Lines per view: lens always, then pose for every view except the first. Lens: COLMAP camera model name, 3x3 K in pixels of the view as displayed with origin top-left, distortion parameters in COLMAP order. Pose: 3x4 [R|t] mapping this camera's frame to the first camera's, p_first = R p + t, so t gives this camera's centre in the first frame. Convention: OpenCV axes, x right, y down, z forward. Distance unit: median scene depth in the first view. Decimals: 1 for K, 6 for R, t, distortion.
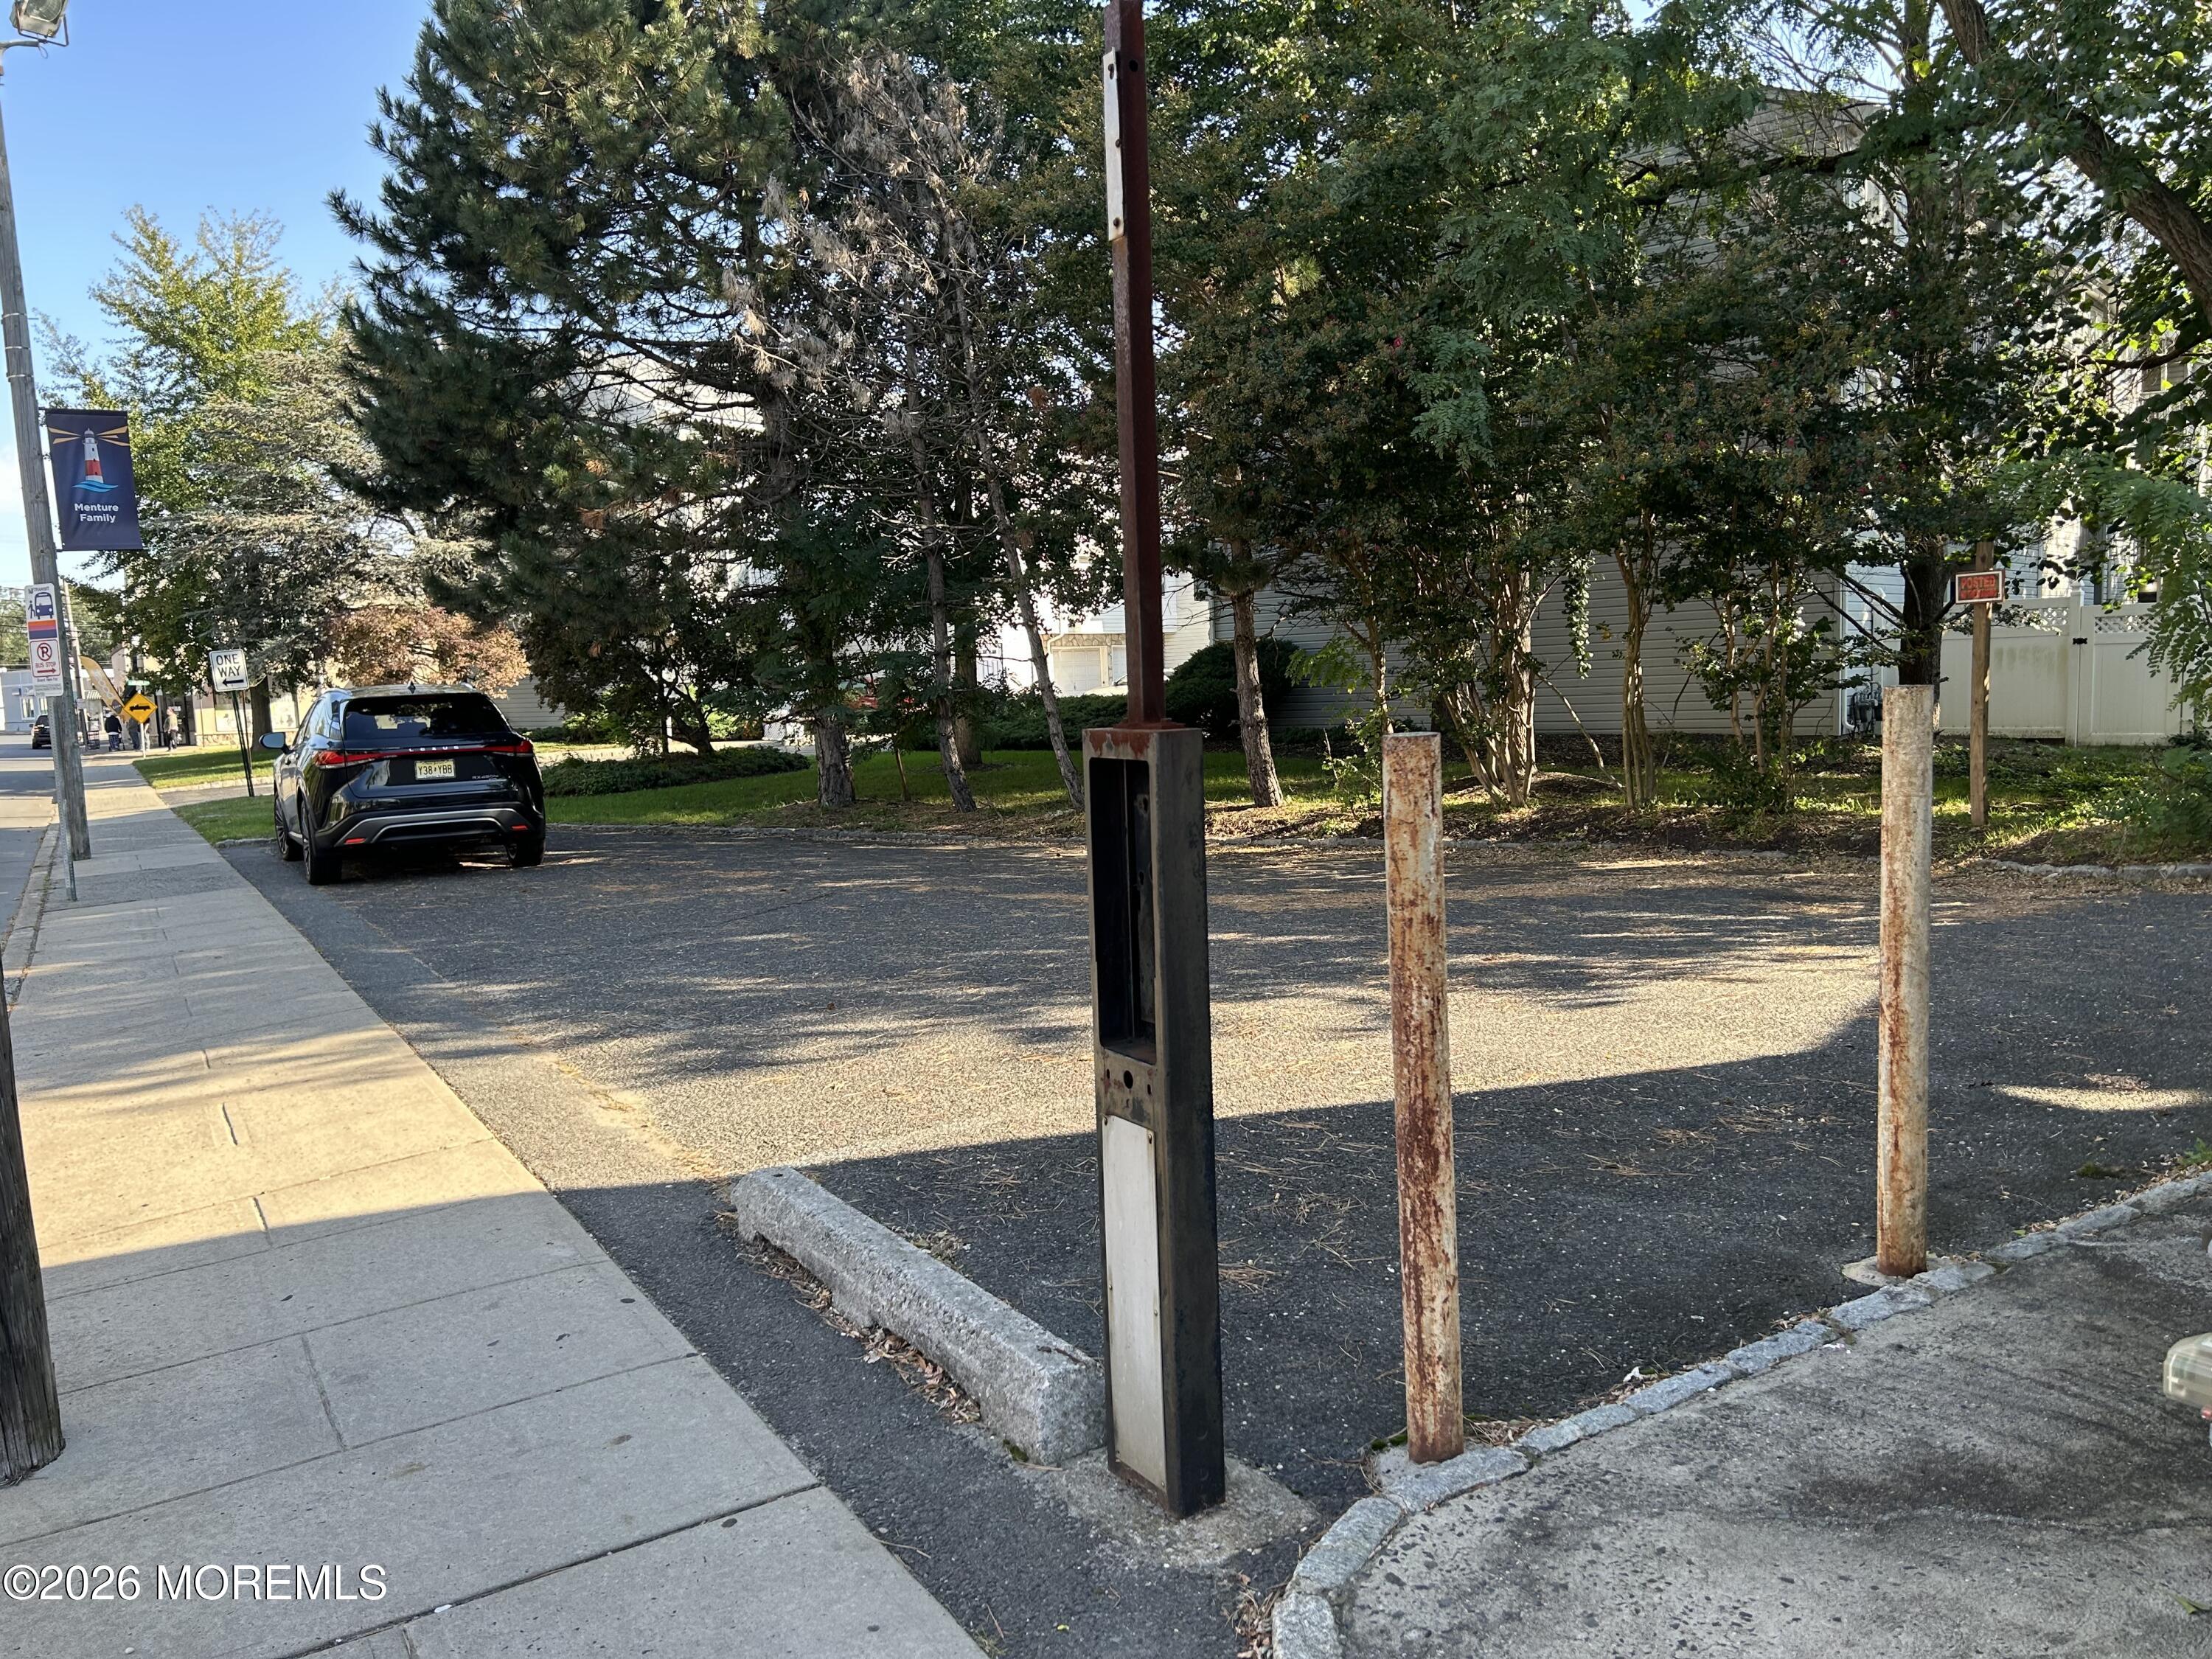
lens RADIAL K [[1664.3, 0, 1114.8], [0, 1664.3, 834.4], [0, 0, 1]] dist [0.056507, -0.074063]
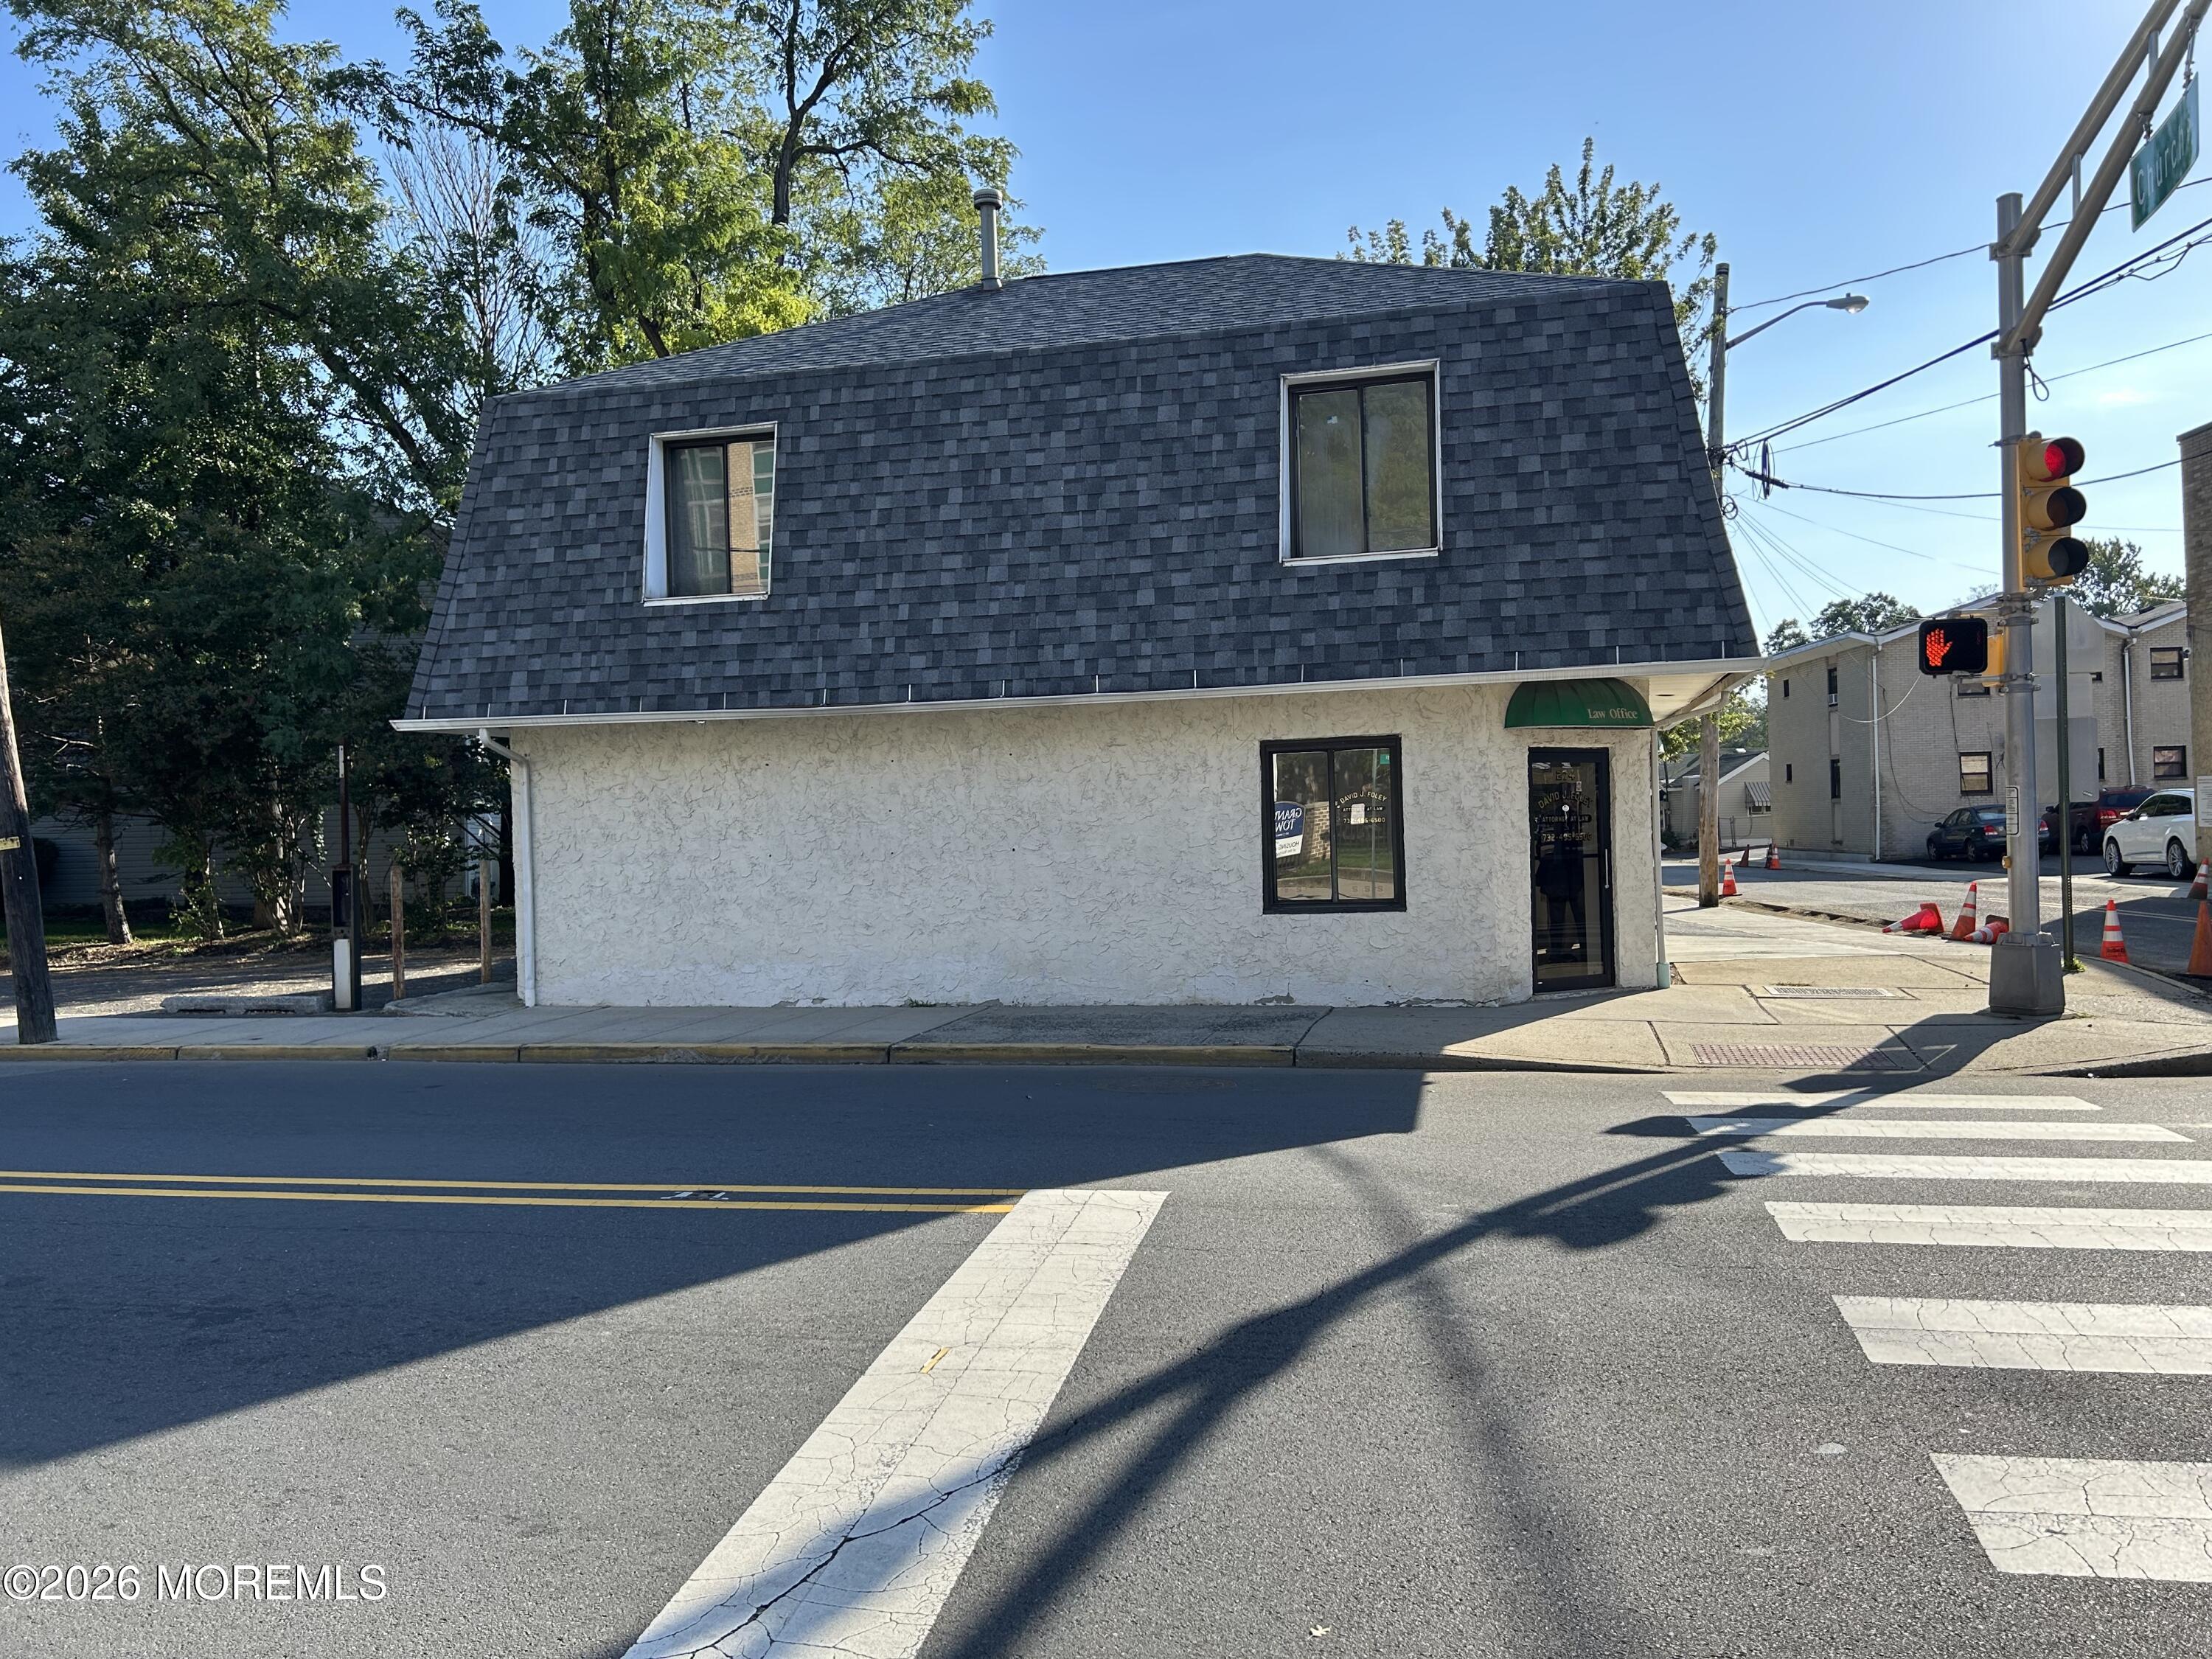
lens RADIAL K [[1664.3, 0, 1100.1], [0, 1664.3, 840.9], [0, 0, 1]] dist [0.056507, -0.074063]
pose [[0.714374, 0.014611, 0.699611, -0.429712], [0.067317, 0.993710, -0.089492, 0.107481], [-0.696518, 0.111027, 0.708897, -0.951924]]
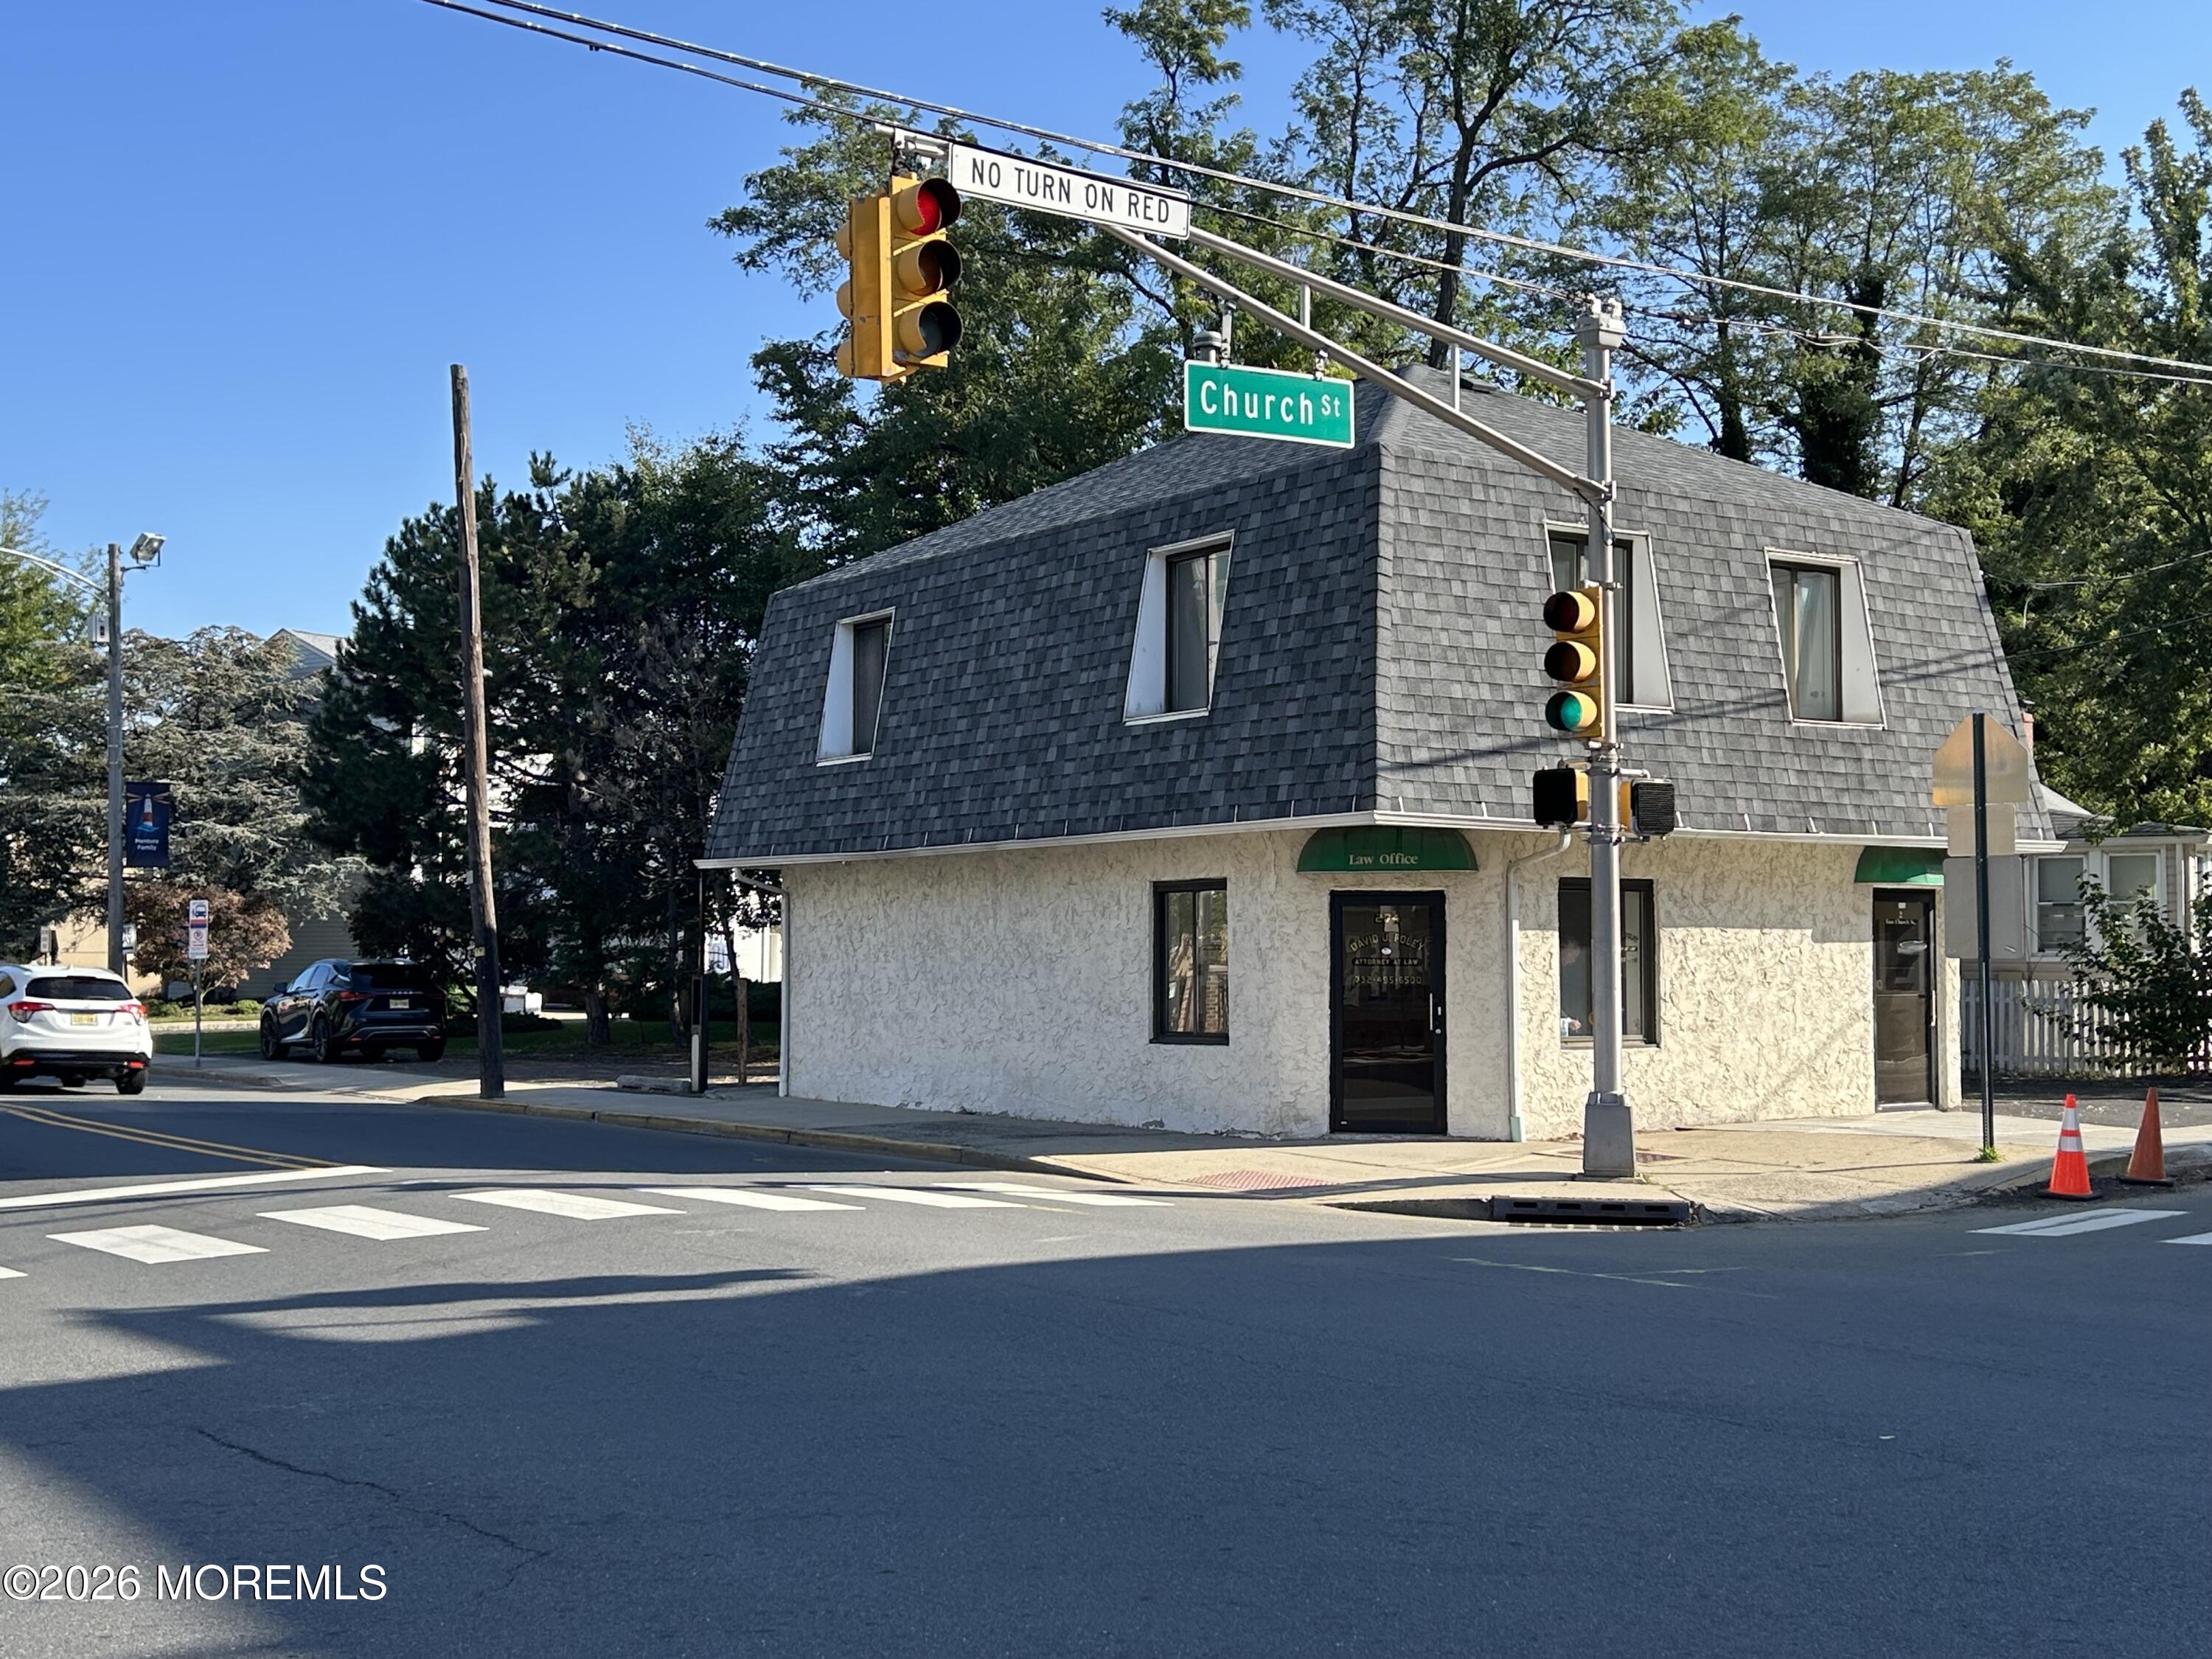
lens RADIAL K [[2631.8, 0, 1108.4], [0, 2631.8, 831.1], [0, 0, 1]] dist [0.033497, 0.000000]
pose [[0.997743, 0.037878, 0.055451, 0.219922], [-0.029285, 0.988510, -0.148293, 0.186242], [-0.060431, 0.146335, 0.987388, -2.010820]]
